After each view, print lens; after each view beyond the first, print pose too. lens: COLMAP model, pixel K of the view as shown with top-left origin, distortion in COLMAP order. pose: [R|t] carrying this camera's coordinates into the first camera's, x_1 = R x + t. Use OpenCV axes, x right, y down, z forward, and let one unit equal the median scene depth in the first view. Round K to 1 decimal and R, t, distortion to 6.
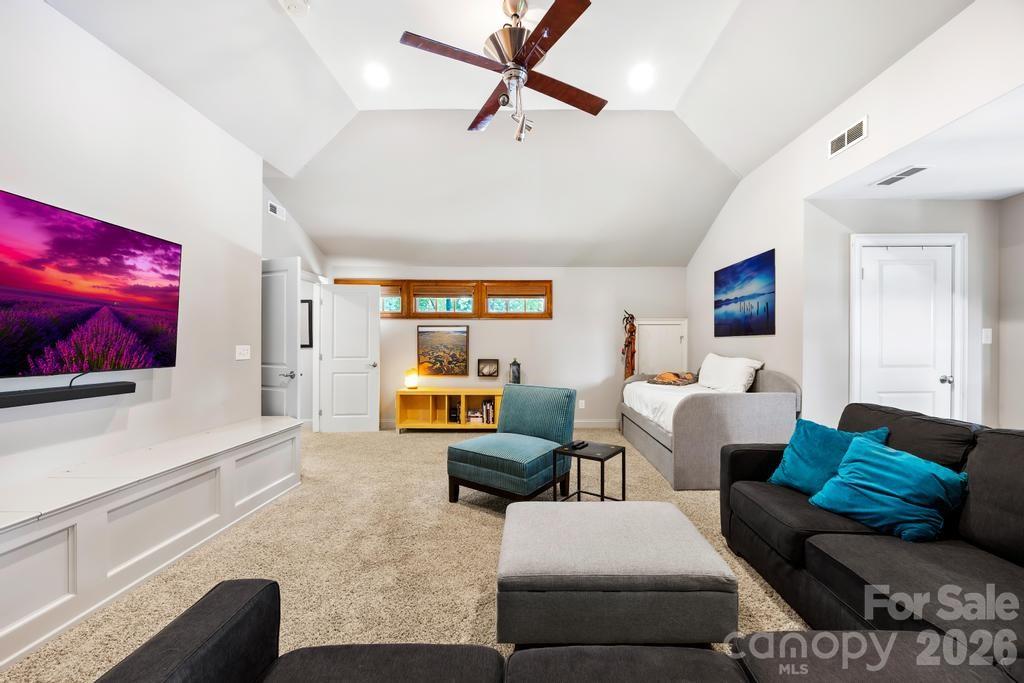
lens RADIAL K [[413.8, 0, 512.0], [0, 413.8, 341.5], [0, 0, 1]] dist [-0.002852, -0.000176]
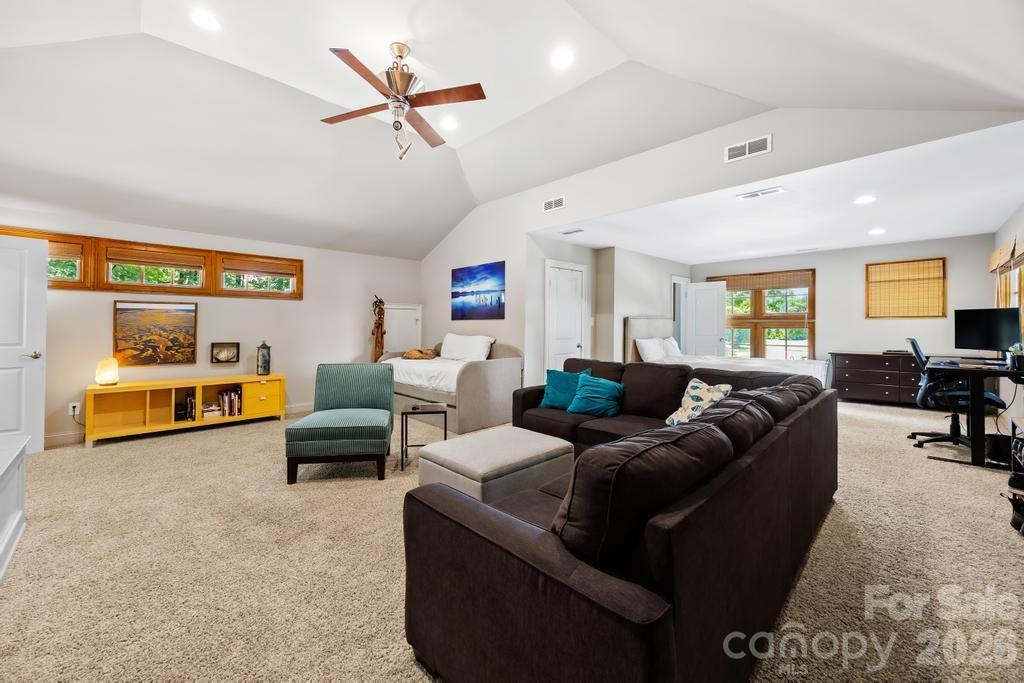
lens RADIAL K [[418.0, 0, 513.6], [0, 418.0, 323.8], [0, 0, 1]] dist [-0.000509, -0.000014]
pose [[0.704567, 0.004761, 0.709622, -0.275219], [-0.005203, 0.999985, -0.001543, 0.001214], [-0.709619, -0.002604, 0.704581, -0.049779]]
